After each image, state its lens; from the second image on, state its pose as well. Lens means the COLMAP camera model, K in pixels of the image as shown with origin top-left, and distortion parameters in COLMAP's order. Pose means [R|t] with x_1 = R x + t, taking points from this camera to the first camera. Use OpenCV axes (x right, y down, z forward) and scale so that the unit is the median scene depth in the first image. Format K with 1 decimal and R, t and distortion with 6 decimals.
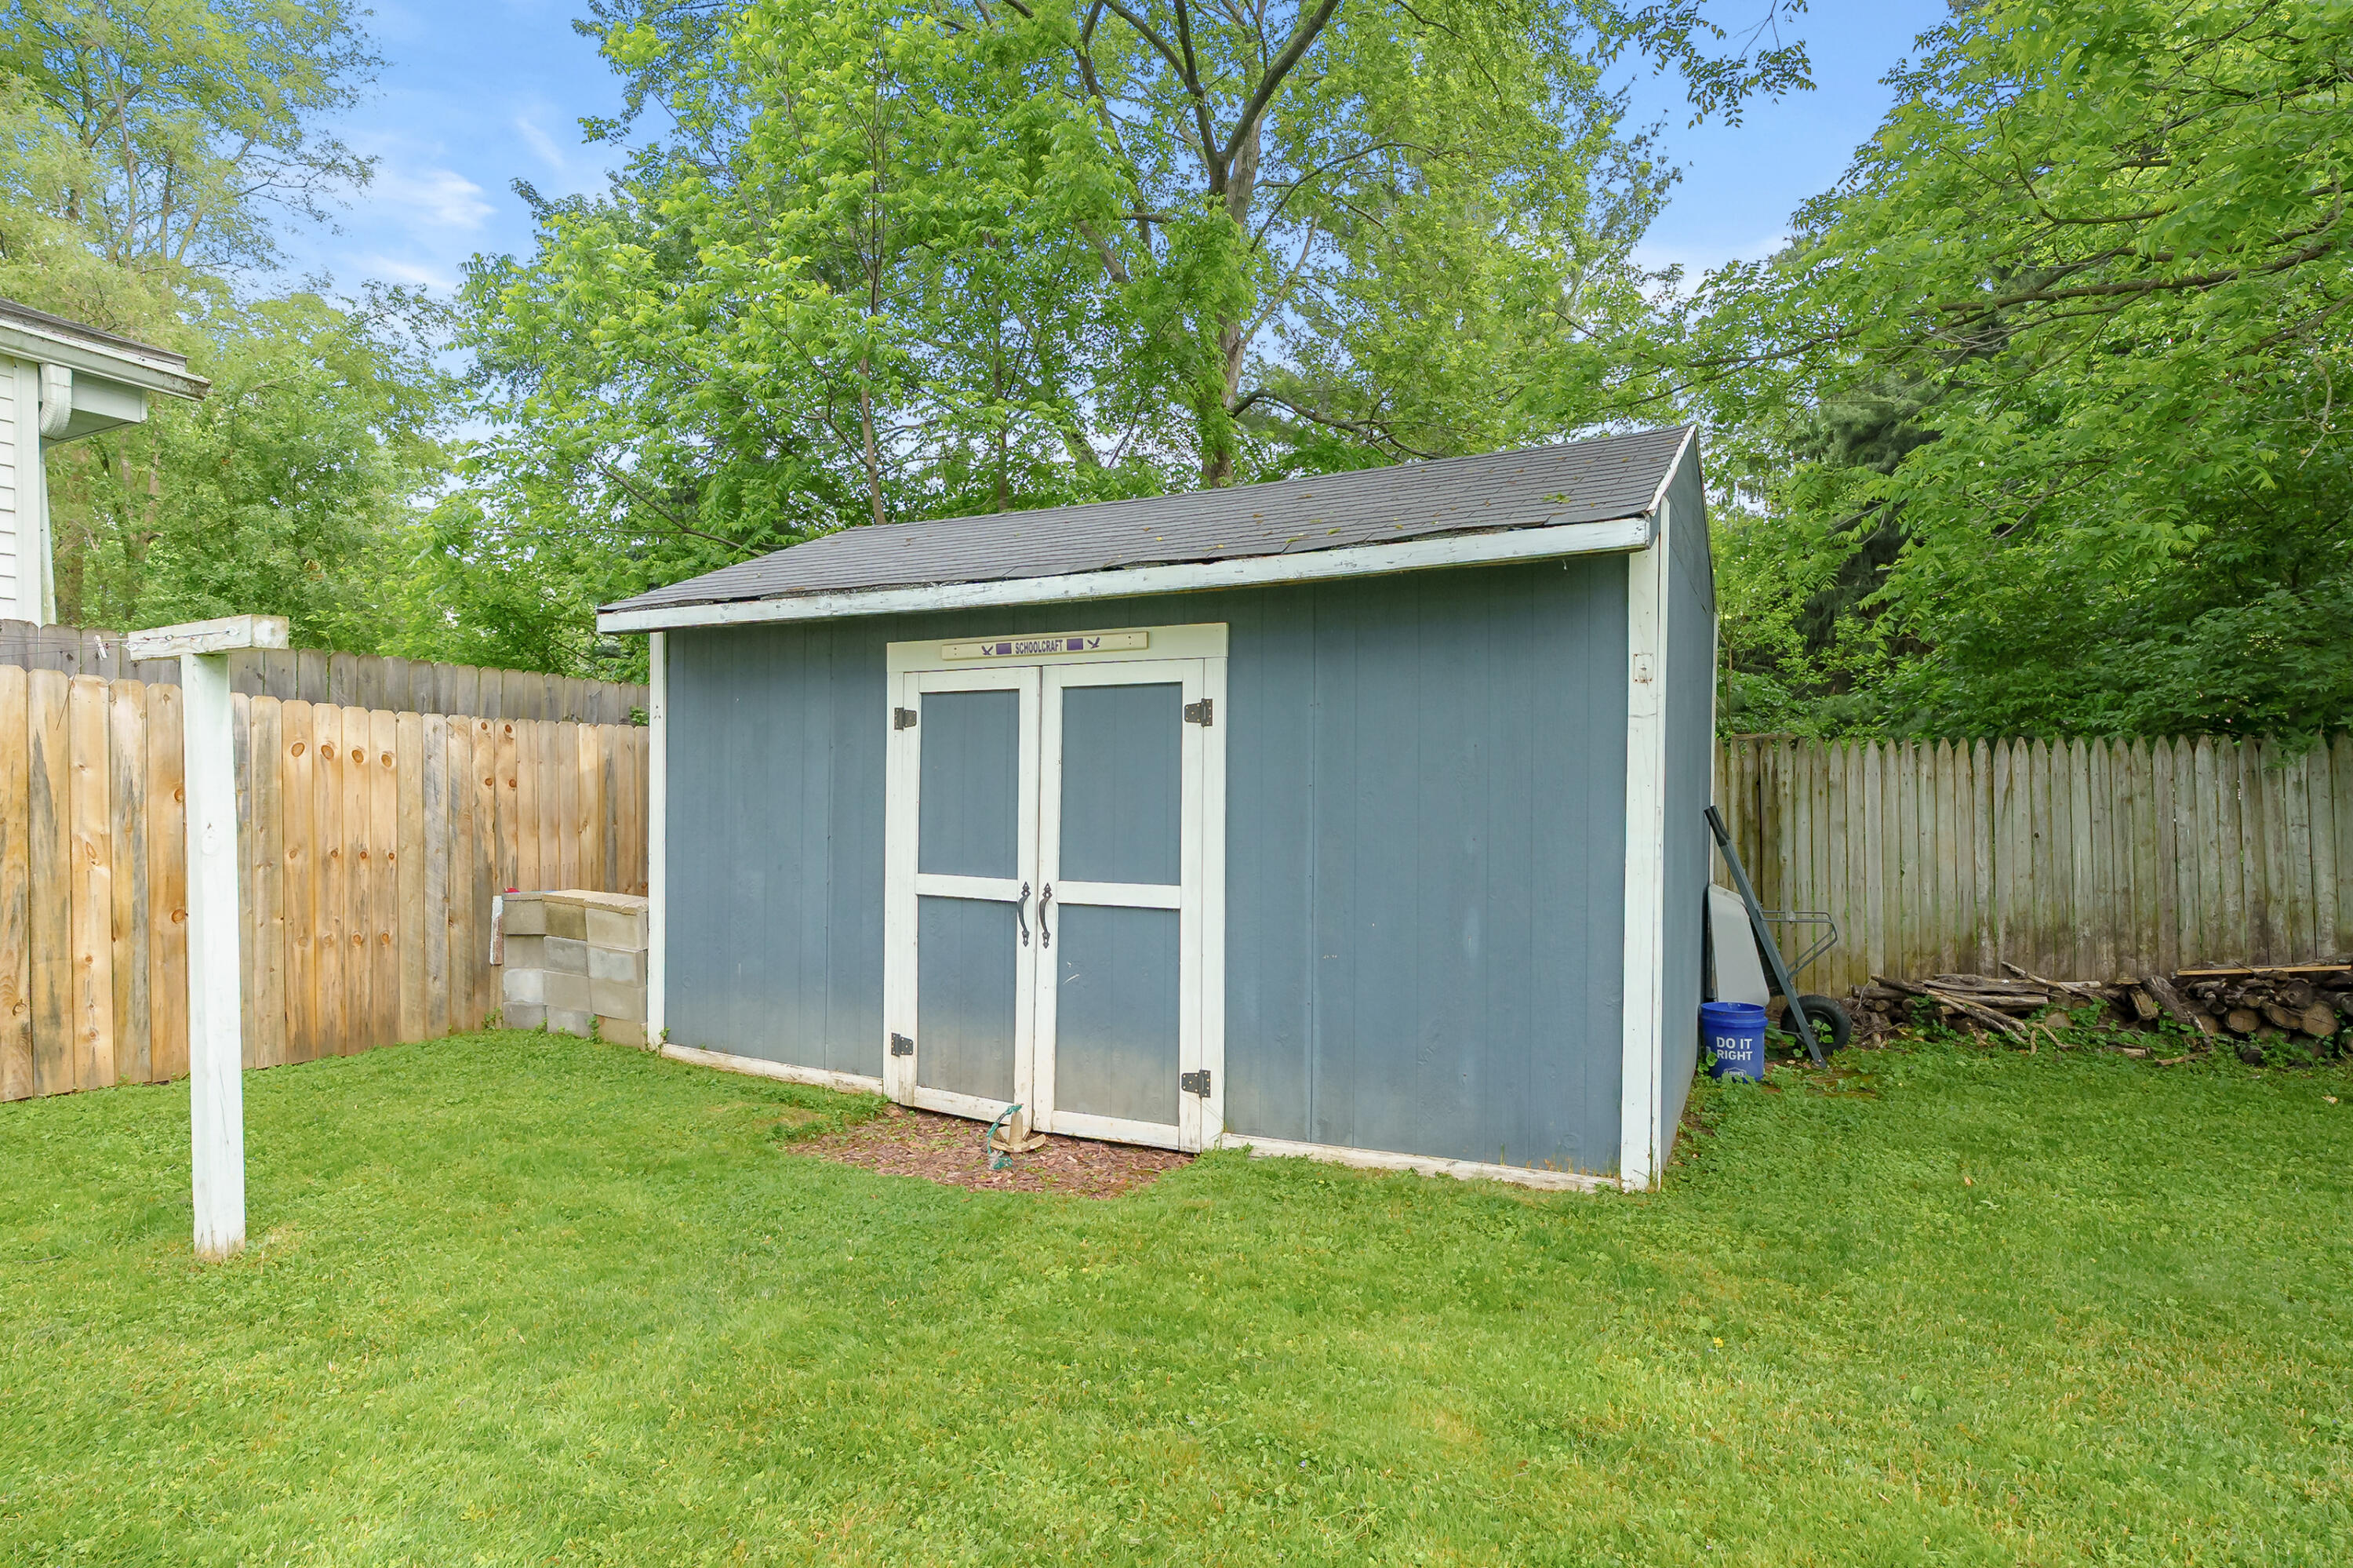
lens RADIAL K [[1207.4, 0, 1176.5], [0, 1207.4, 784.0], [0, 0, 1]] dist [-0.001858, -0.000343]
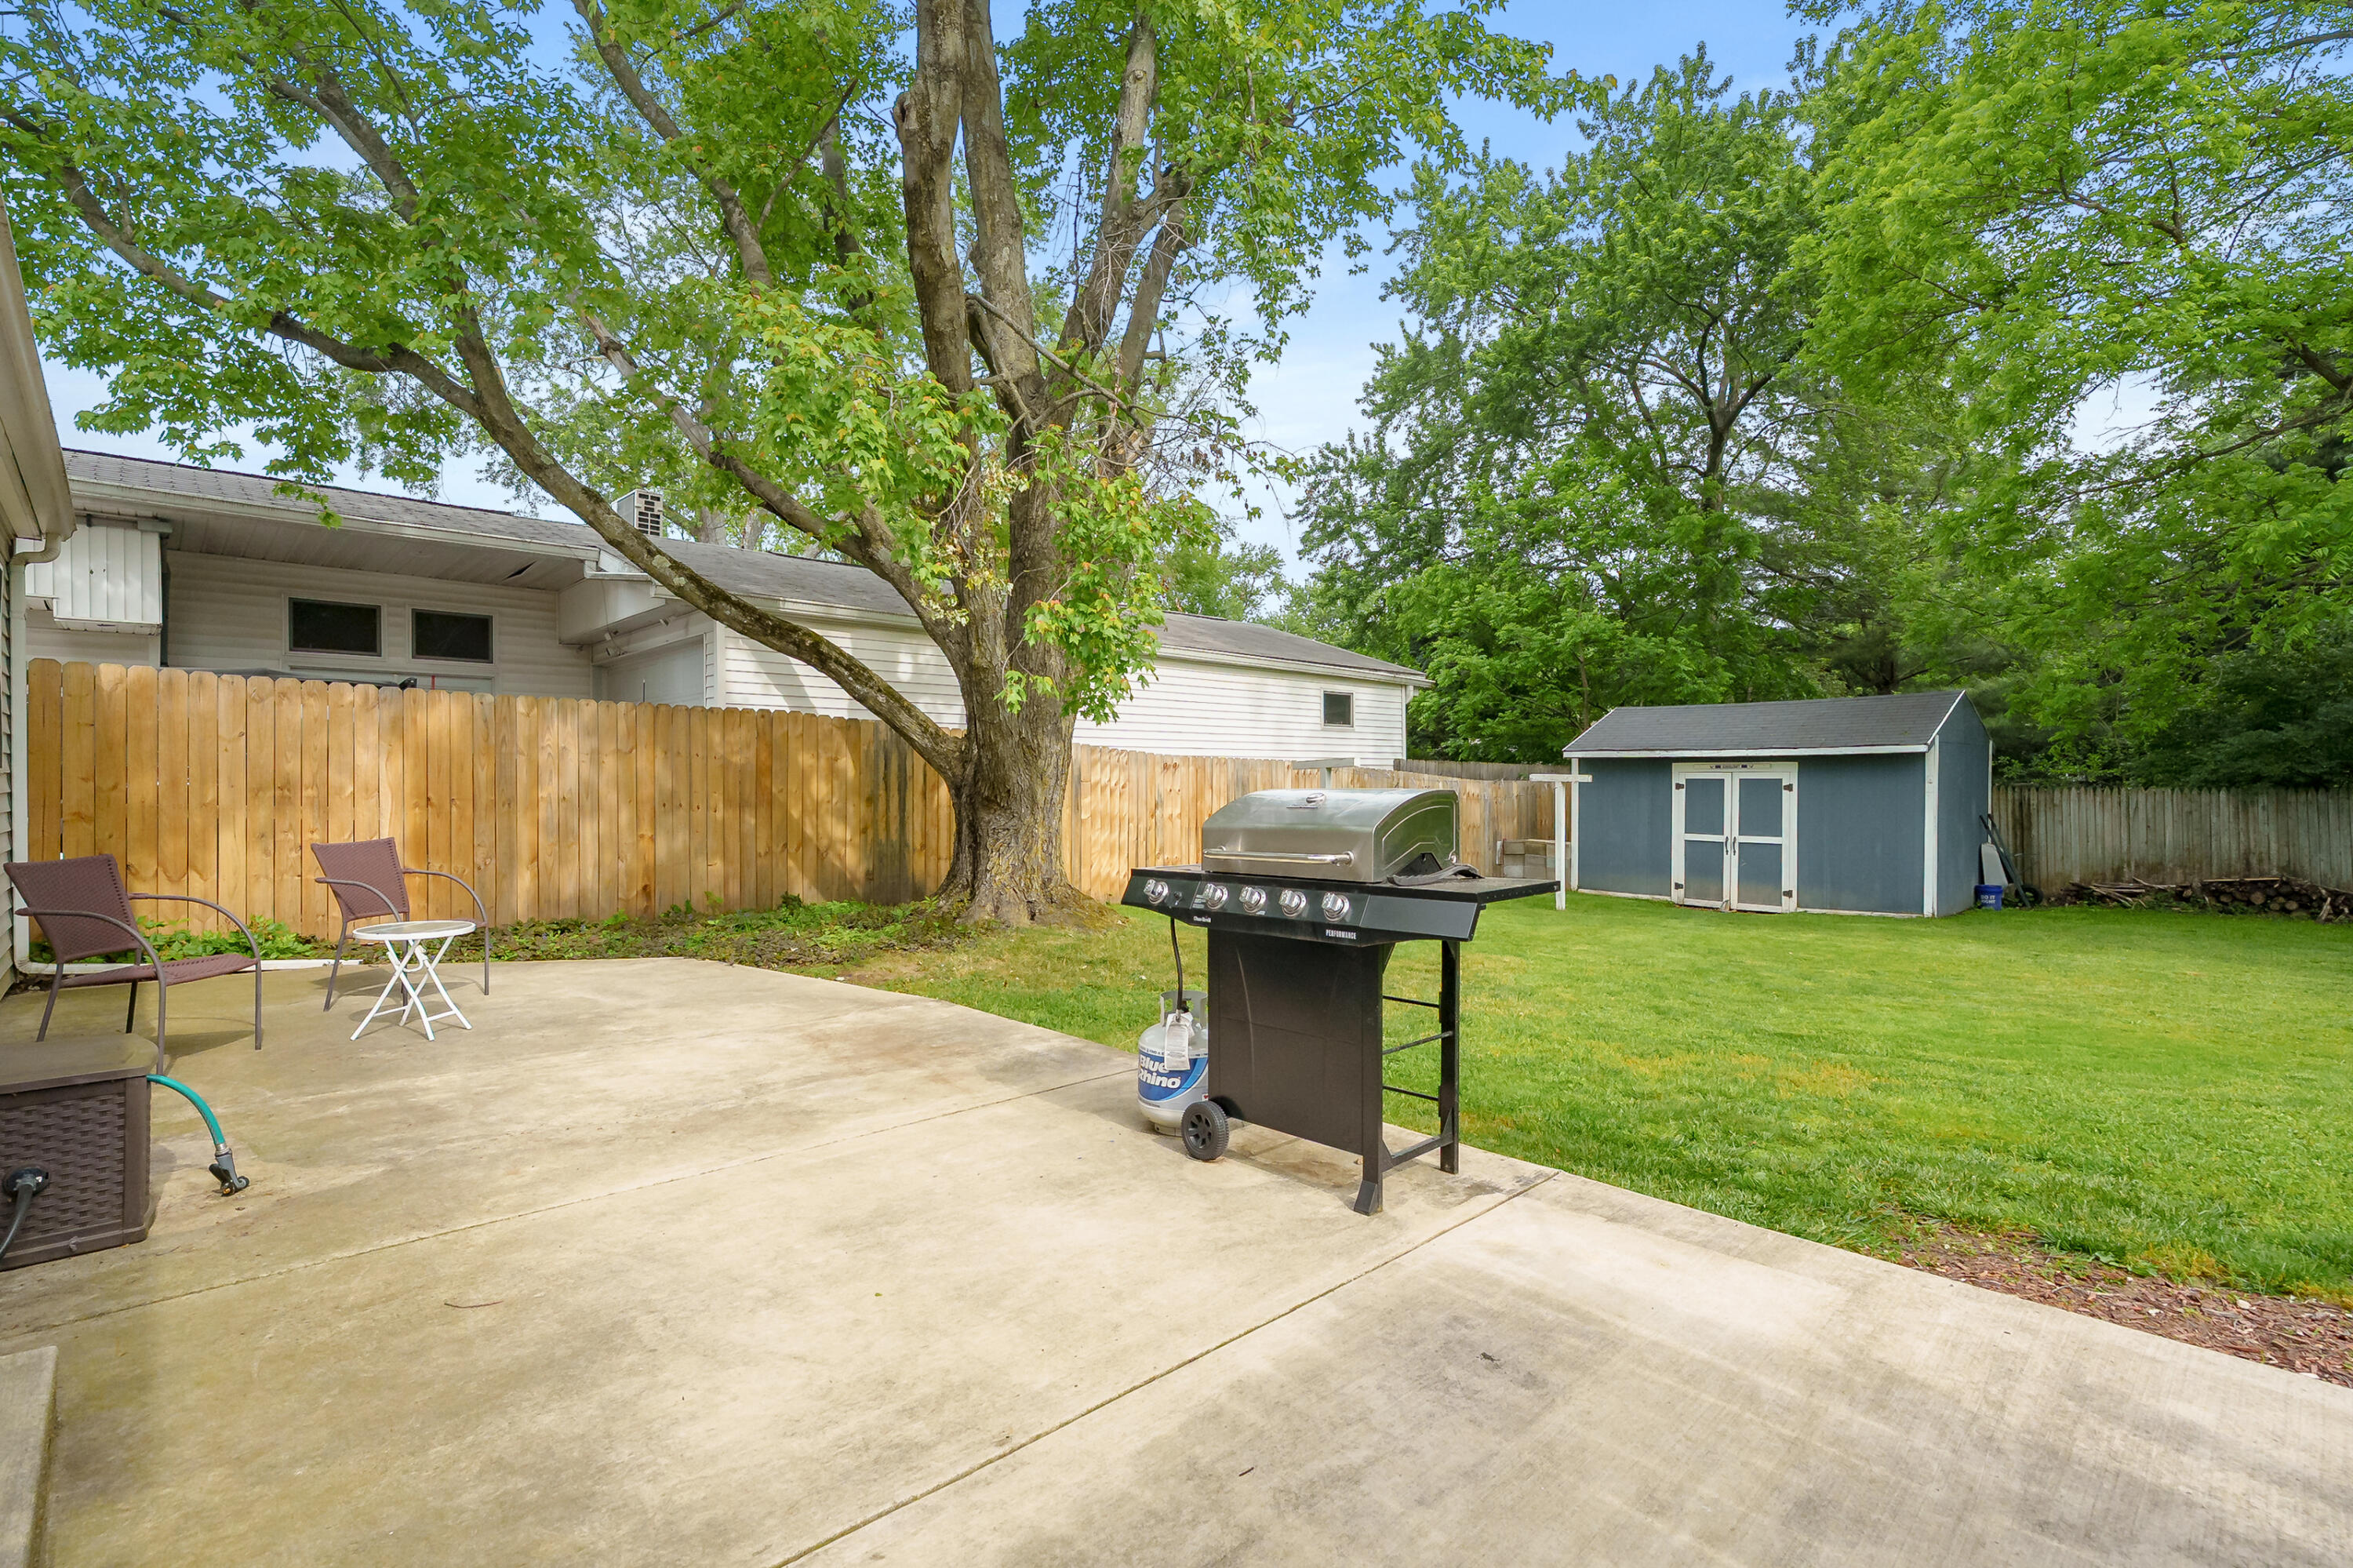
lens RADIAL K [[1083.3, 0, 1180.4], [0, 1083.3, 775.9], [0, 0, 1]] dist [-0.001714, -0.000108]
pose [[0.938692, -0.005195, -0.344718, -0.480936], [0.005053, 0.999986, -0.001312, -0.085038], [0.344720, -0.000511, 0.938705, -2.216318]]
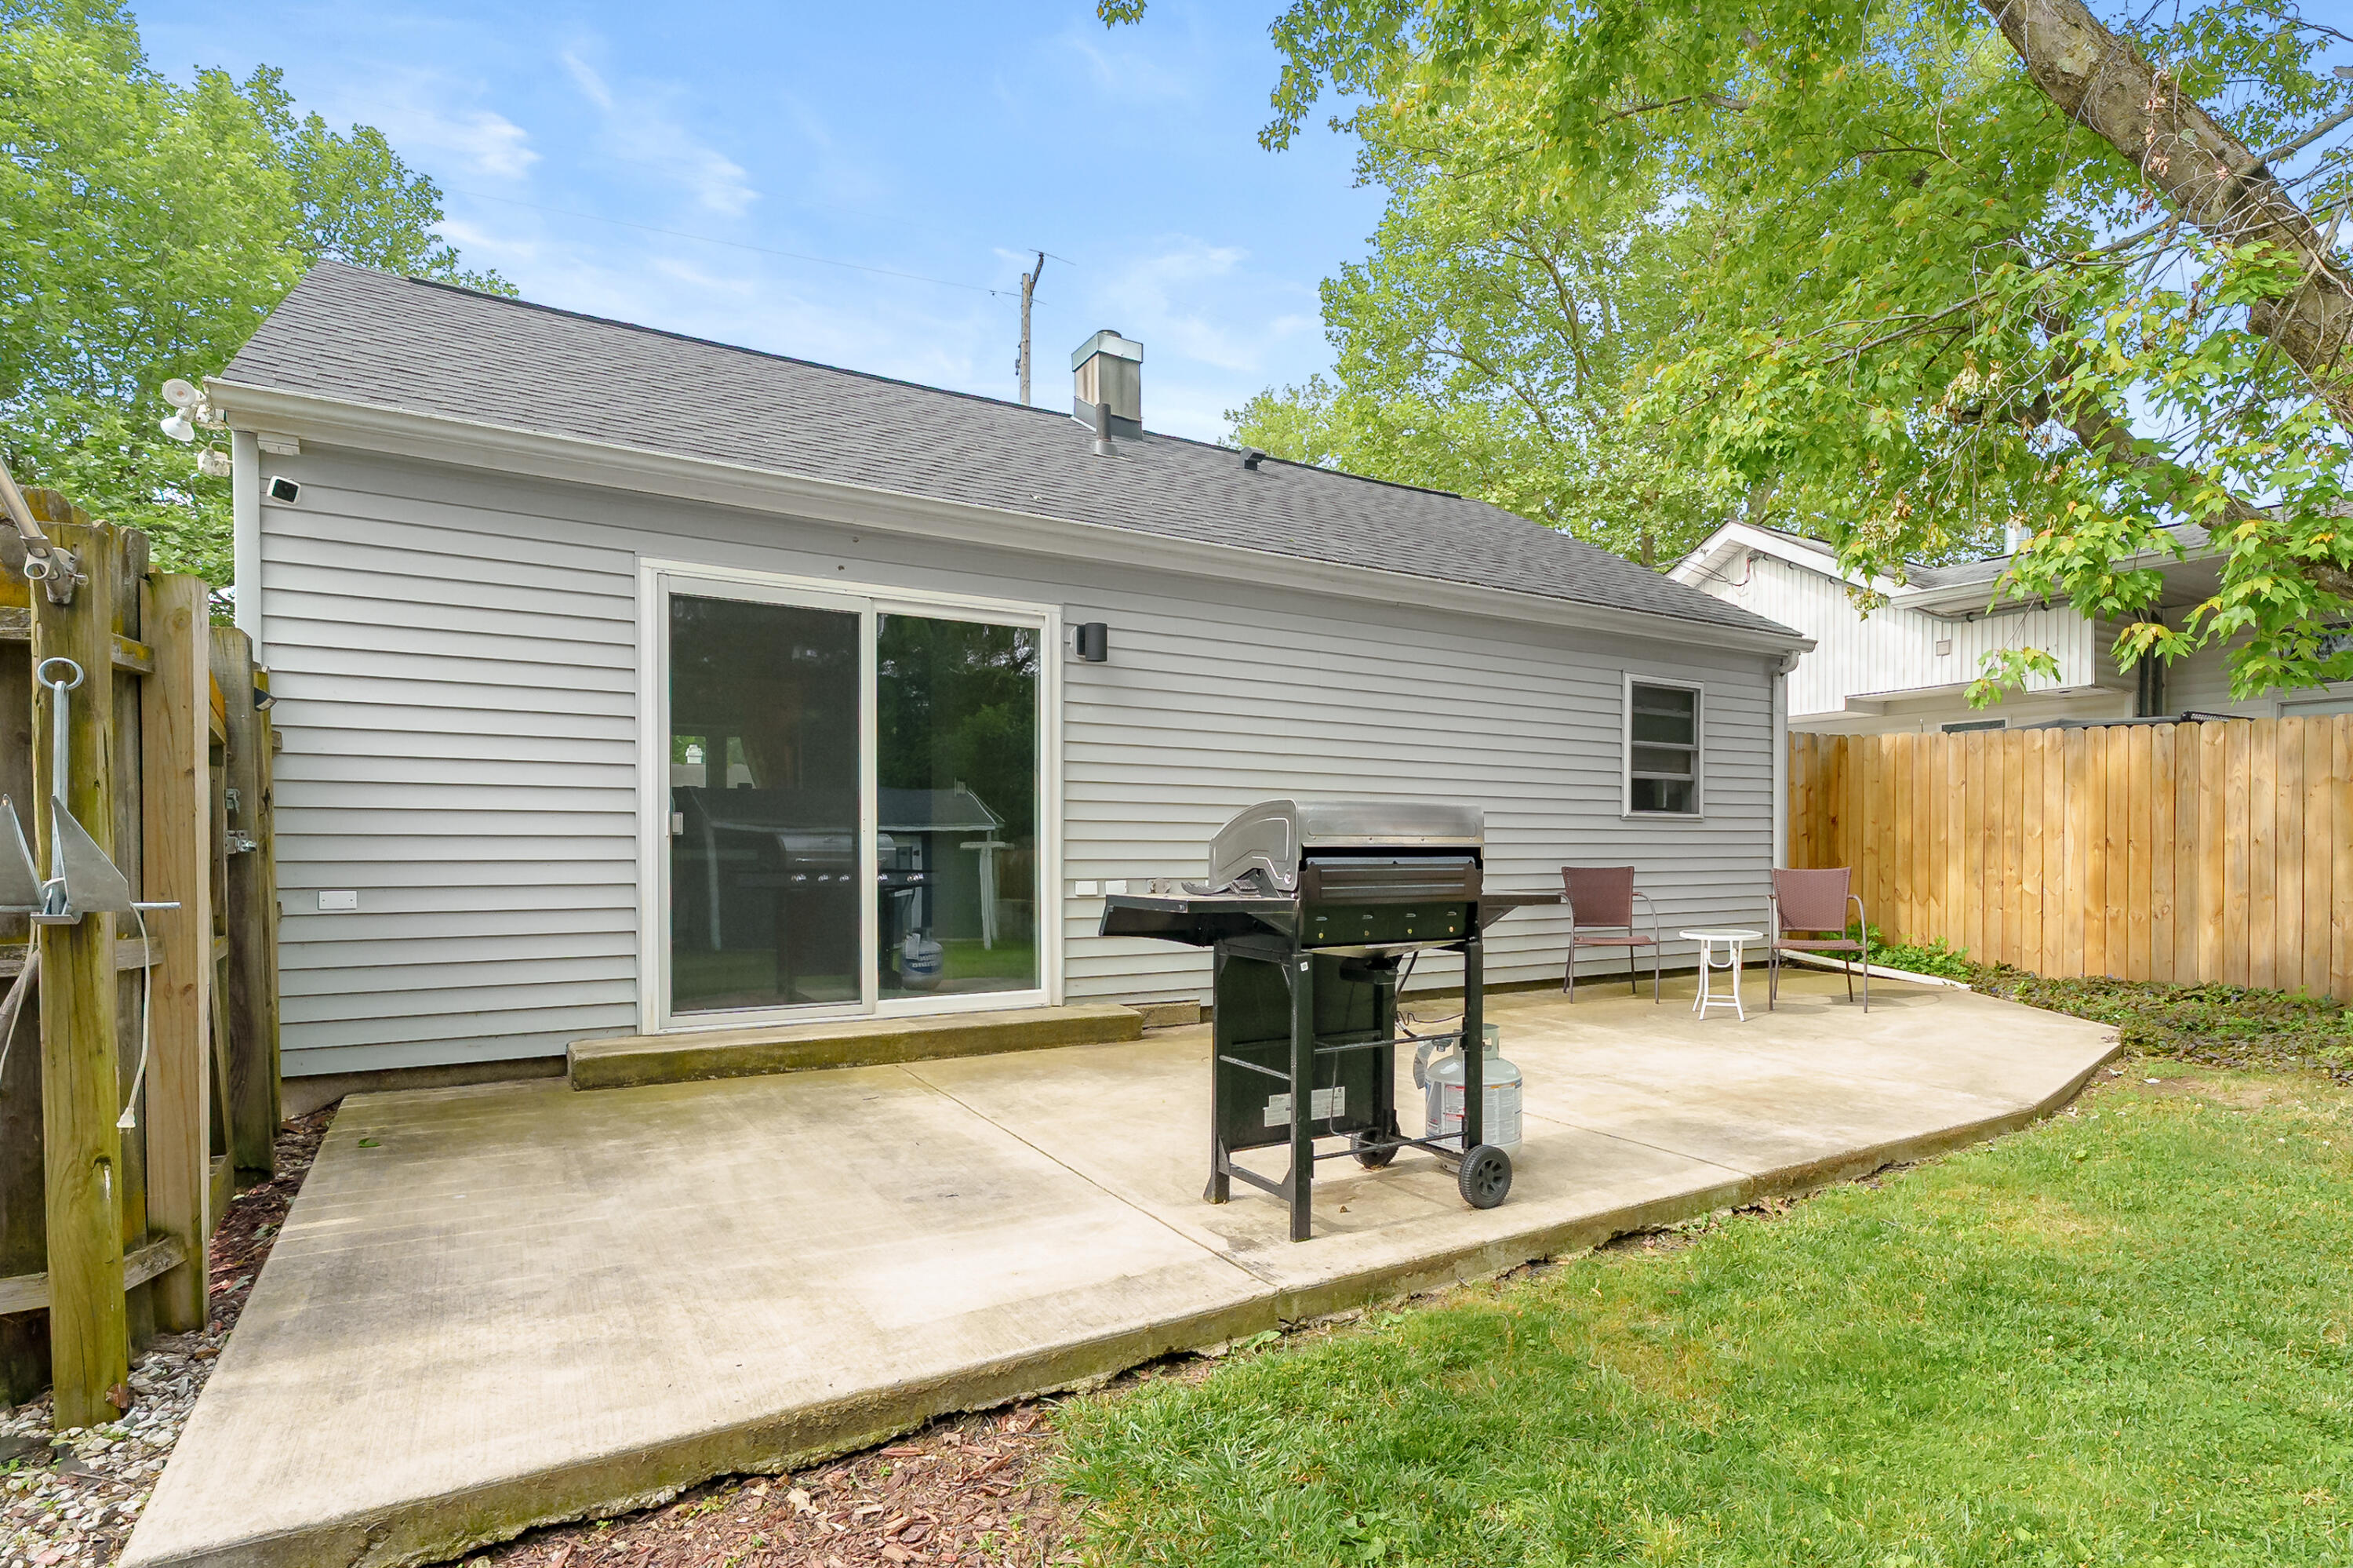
lens RADIAL K [[1241.4, 0, 1321.0], [0, 1241.4, 857.3], [0, 0, 1]] dist [-0.005490, 0.001246]
pose [[-0.504036, 0.007146, -0.863653, -0.041555], [0.002170, 0.999973, 0.007007, -0.053979], [0.863680, 0.001658, -0.504038, -1.295202]]
